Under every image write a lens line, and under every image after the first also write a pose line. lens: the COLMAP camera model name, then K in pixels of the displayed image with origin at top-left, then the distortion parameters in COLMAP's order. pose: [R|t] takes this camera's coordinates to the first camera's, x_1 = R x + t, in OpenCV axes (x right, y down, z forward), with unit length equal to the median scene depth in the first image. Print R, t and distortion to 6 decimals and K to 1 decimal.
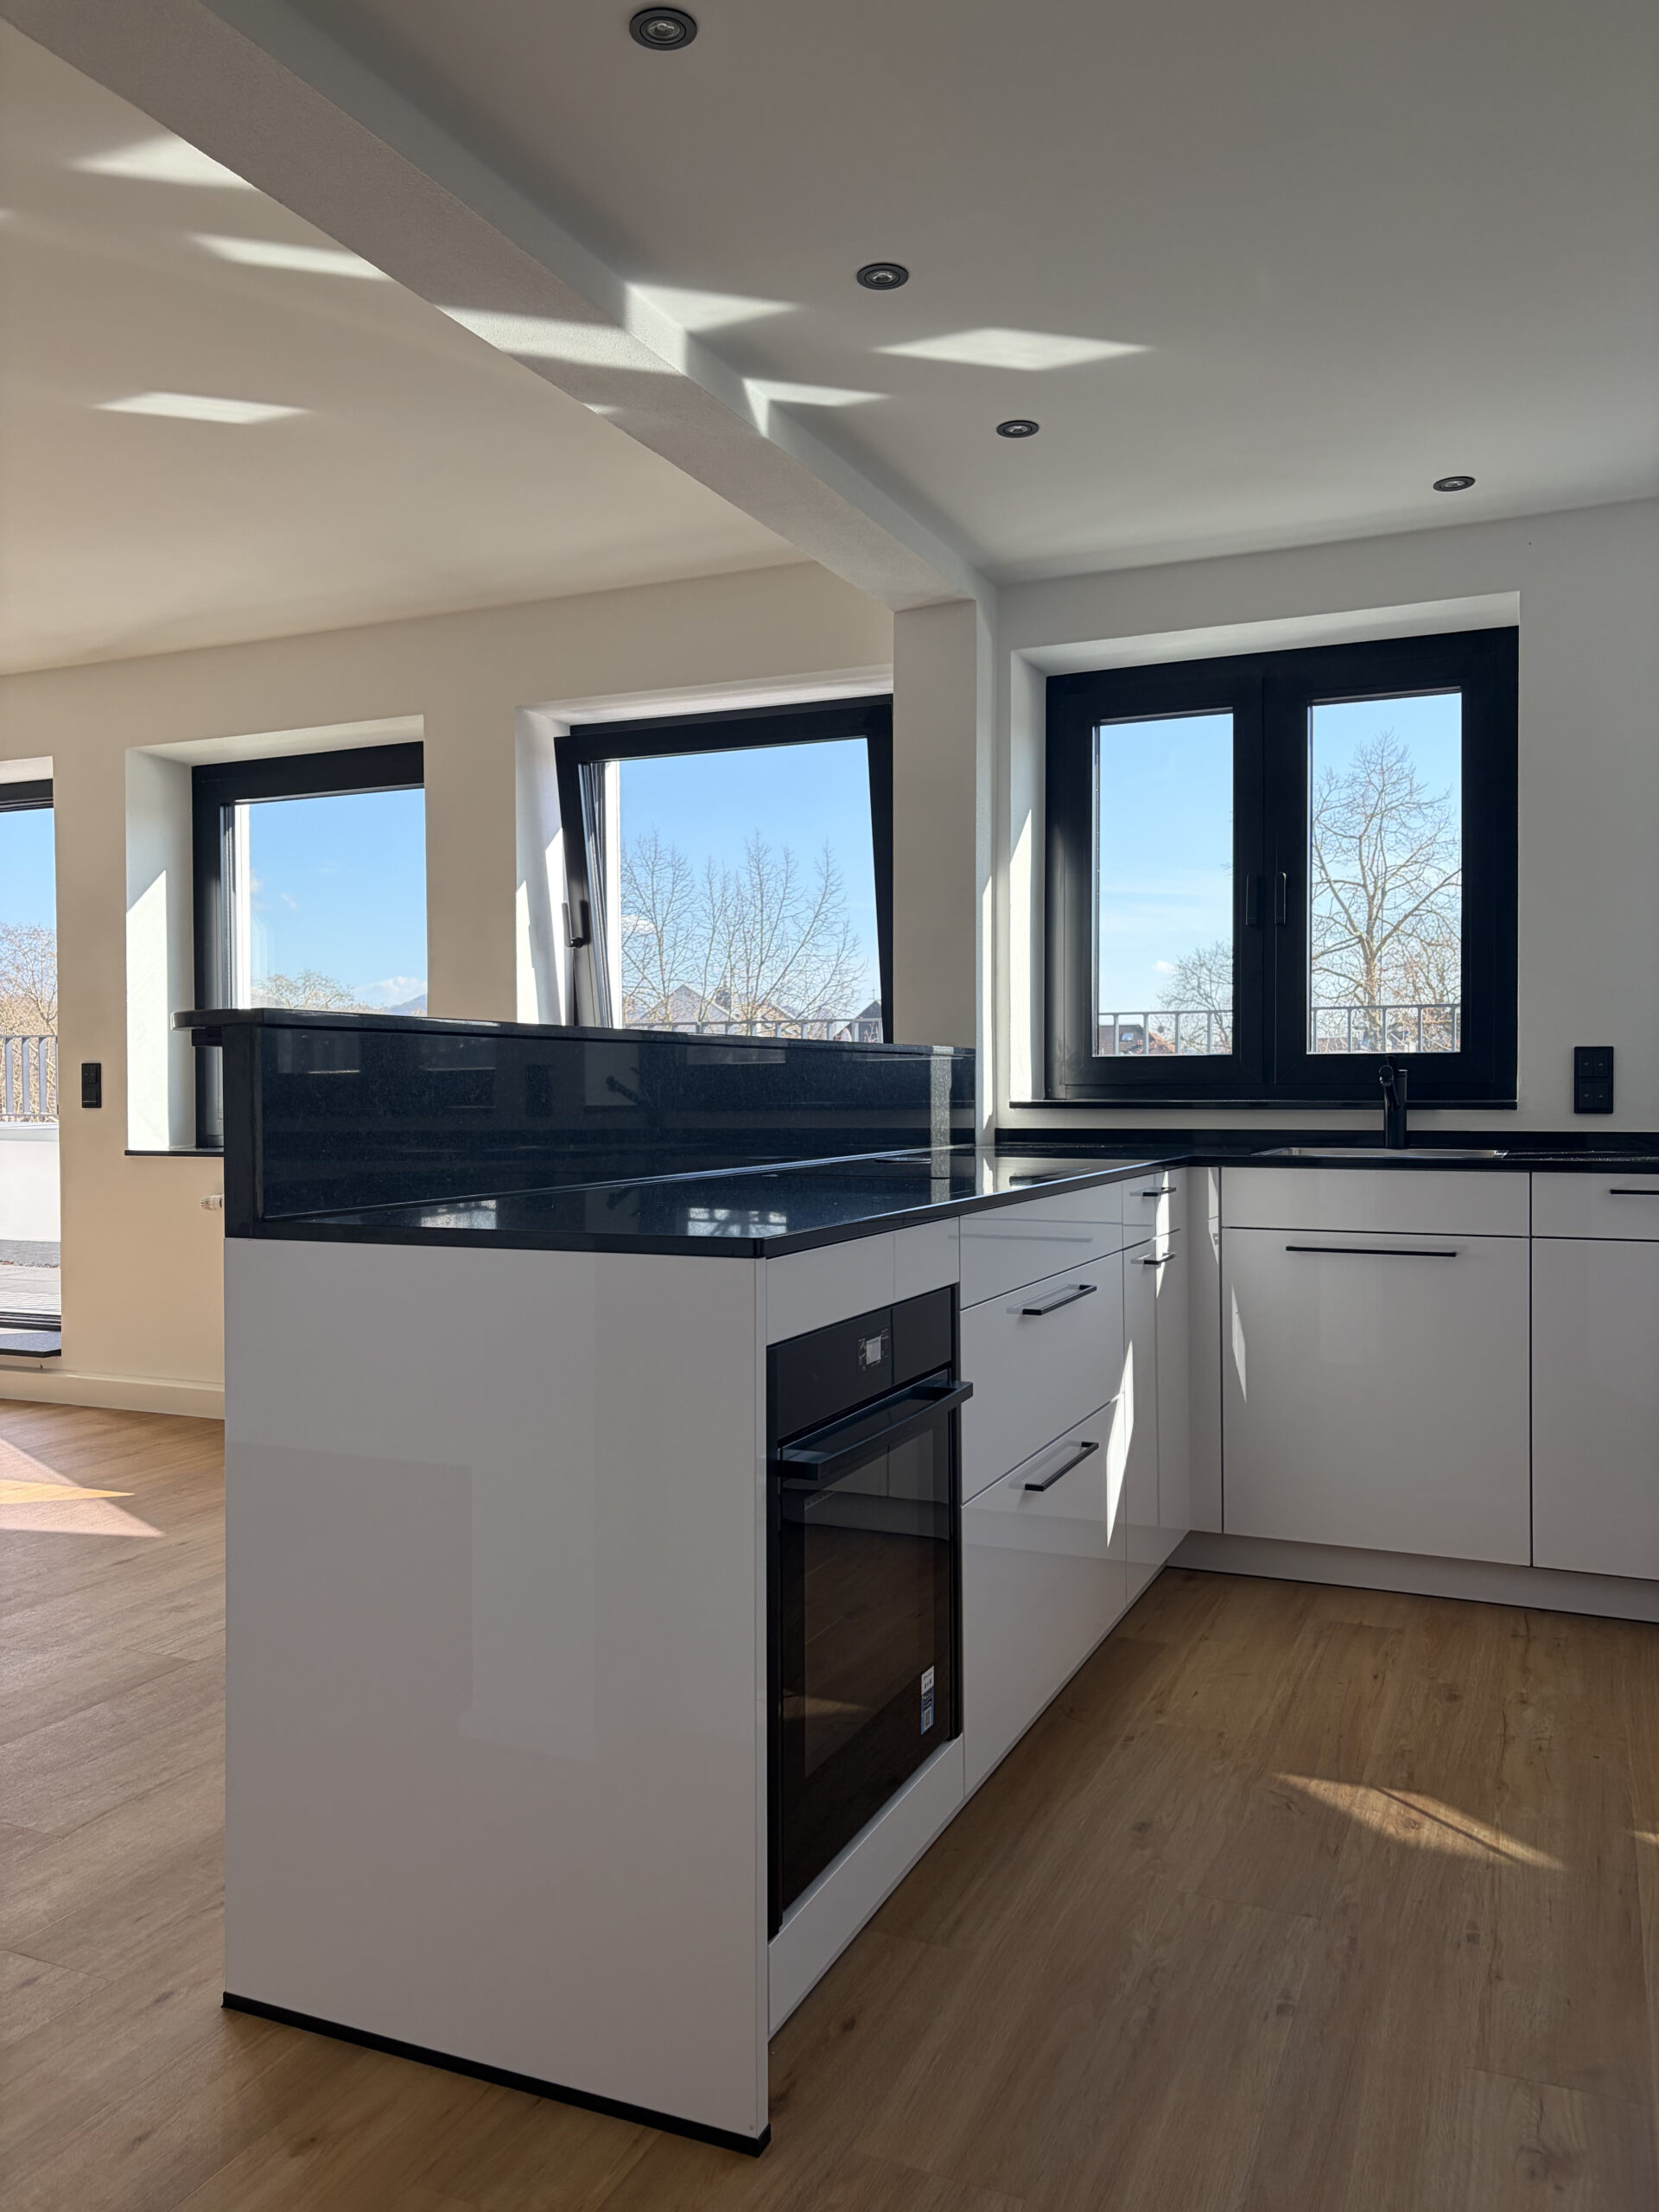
lens RADIAL K [[1686.0, 0, 829.5], [0, 1686.0, 1106.0], [0, 0, 1]] dist [0.004790, 0.002055]
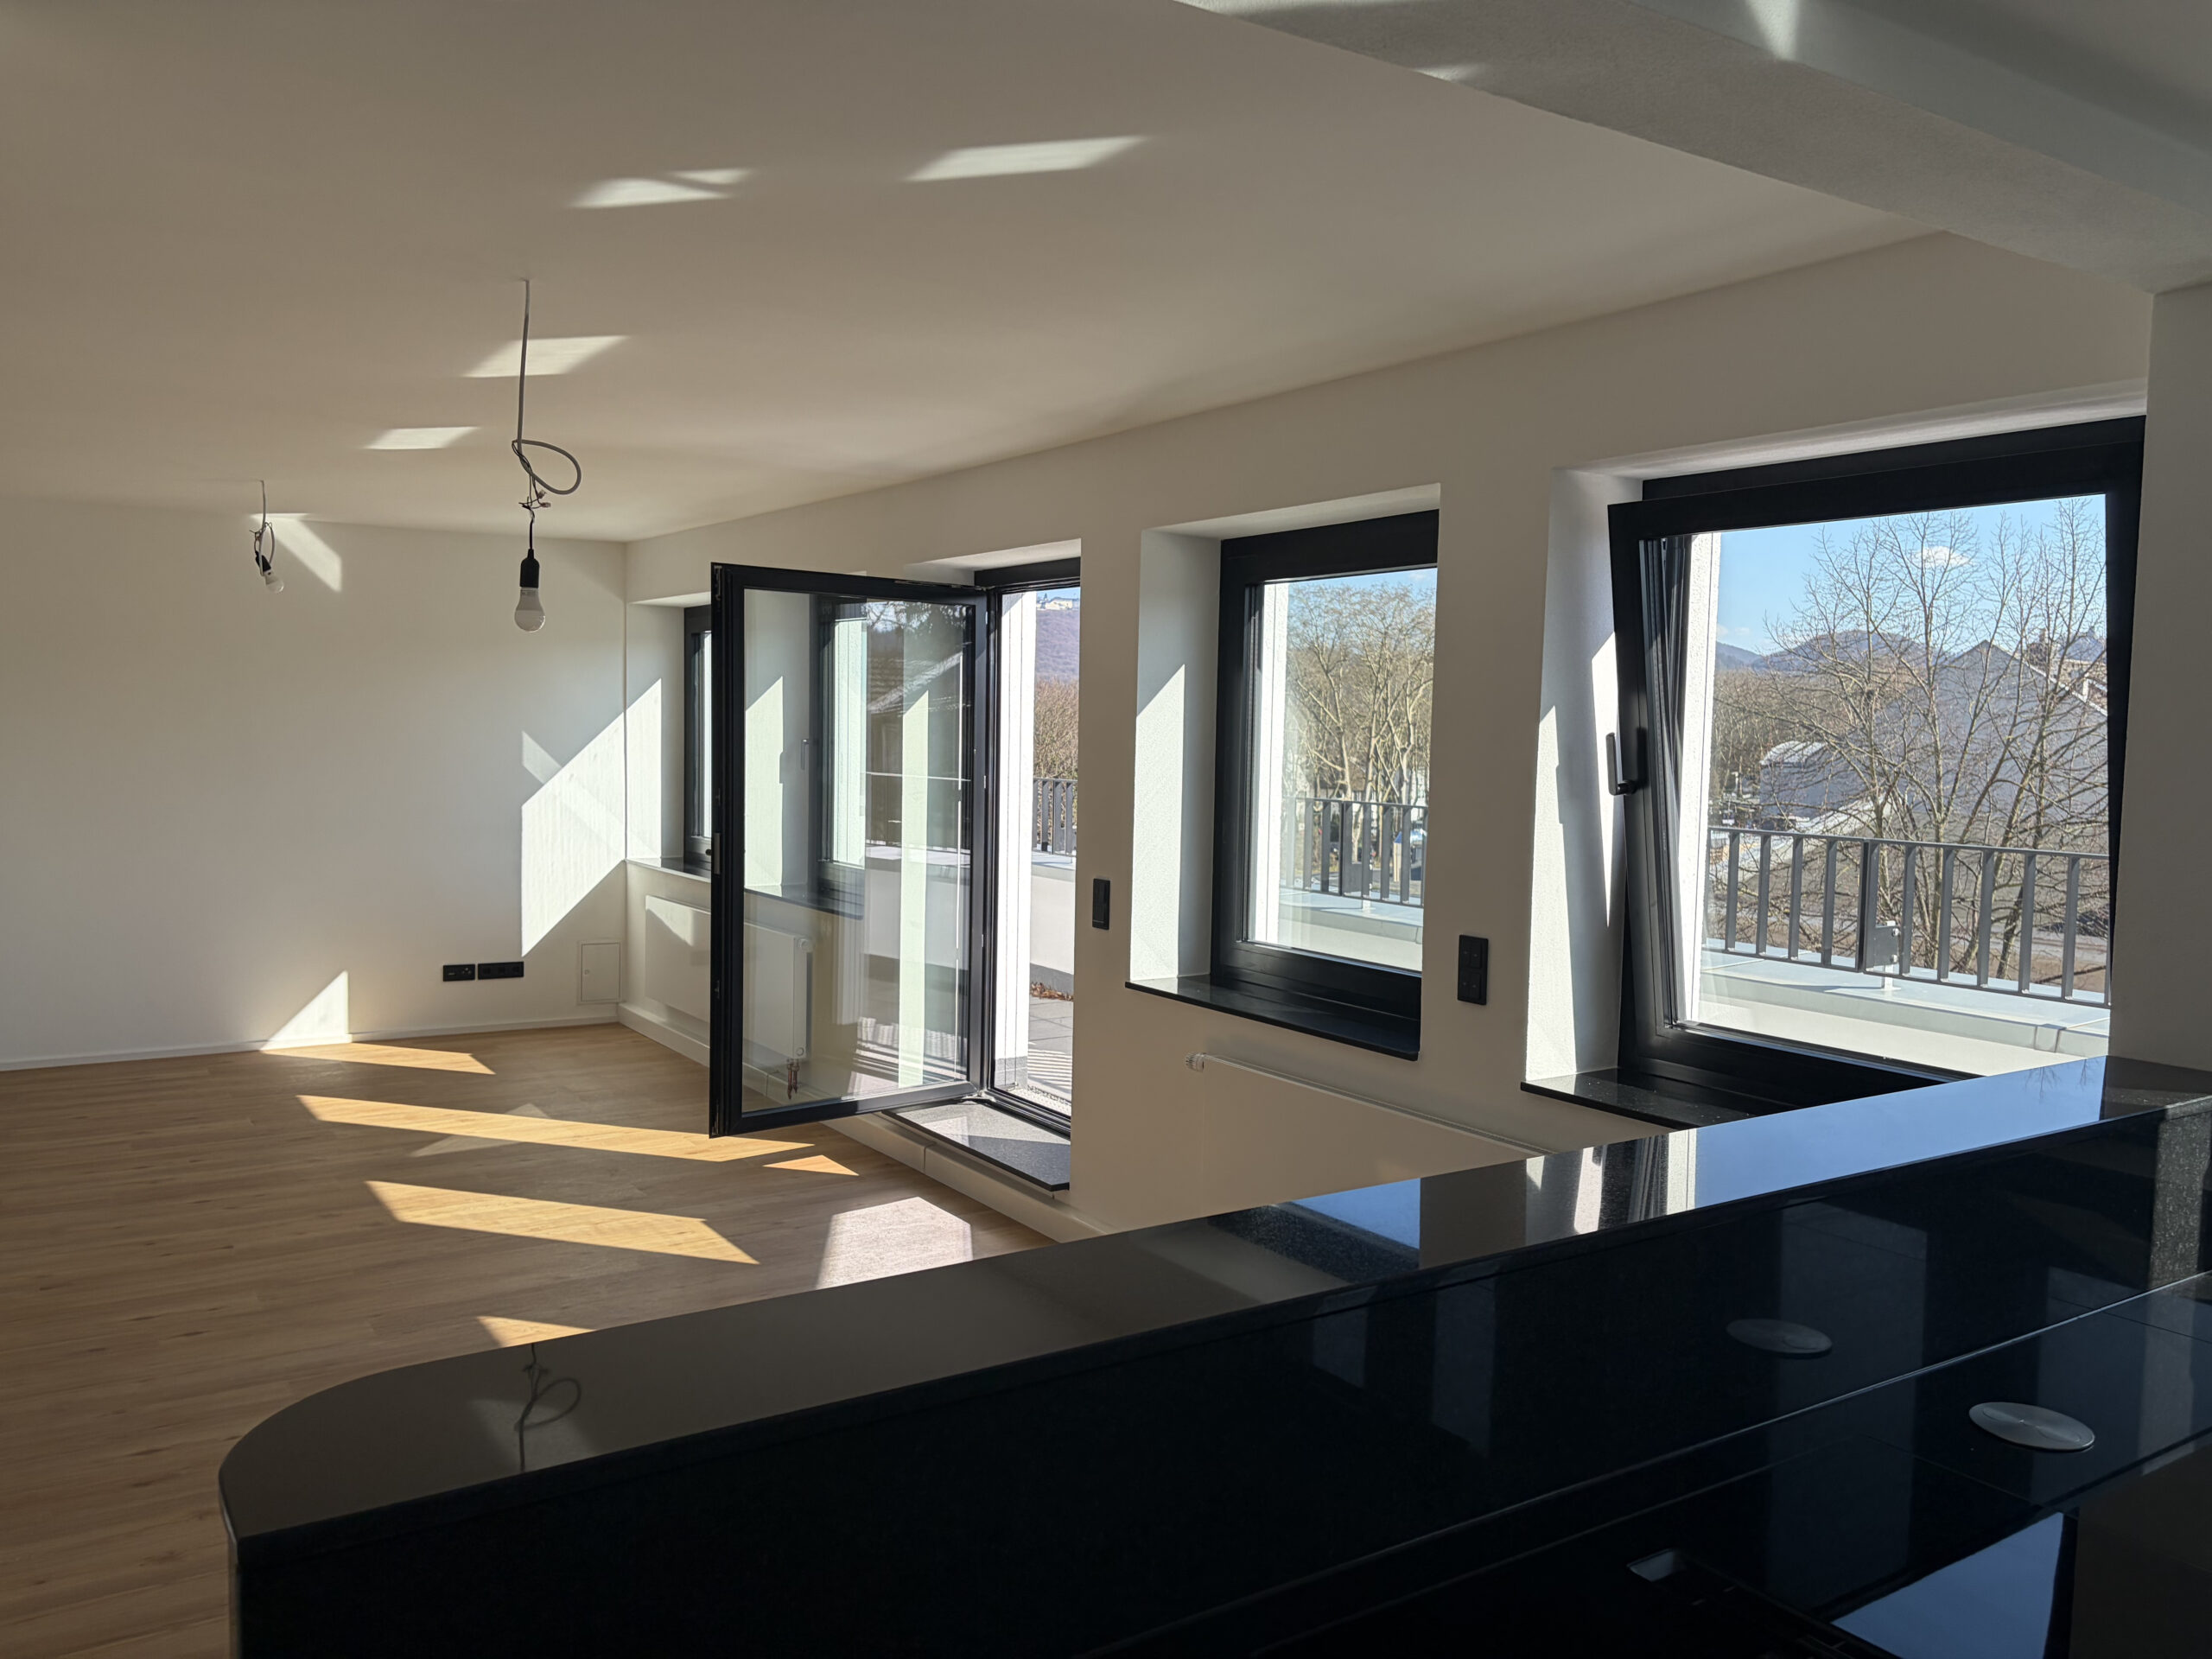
lens RADIAL K [[1679.4, 0, 1106.0], [0, 1679.4, 829.5], [0, 0, 1]] dist [0.039831, -0.000327]
pose [[0.843758, 0.054143, -0.533986, 0.048127], [-0.030349, 0.998120, 0.053249, -0.109597], [0.535866, -0.028723, 0.843815, 0.265186]]
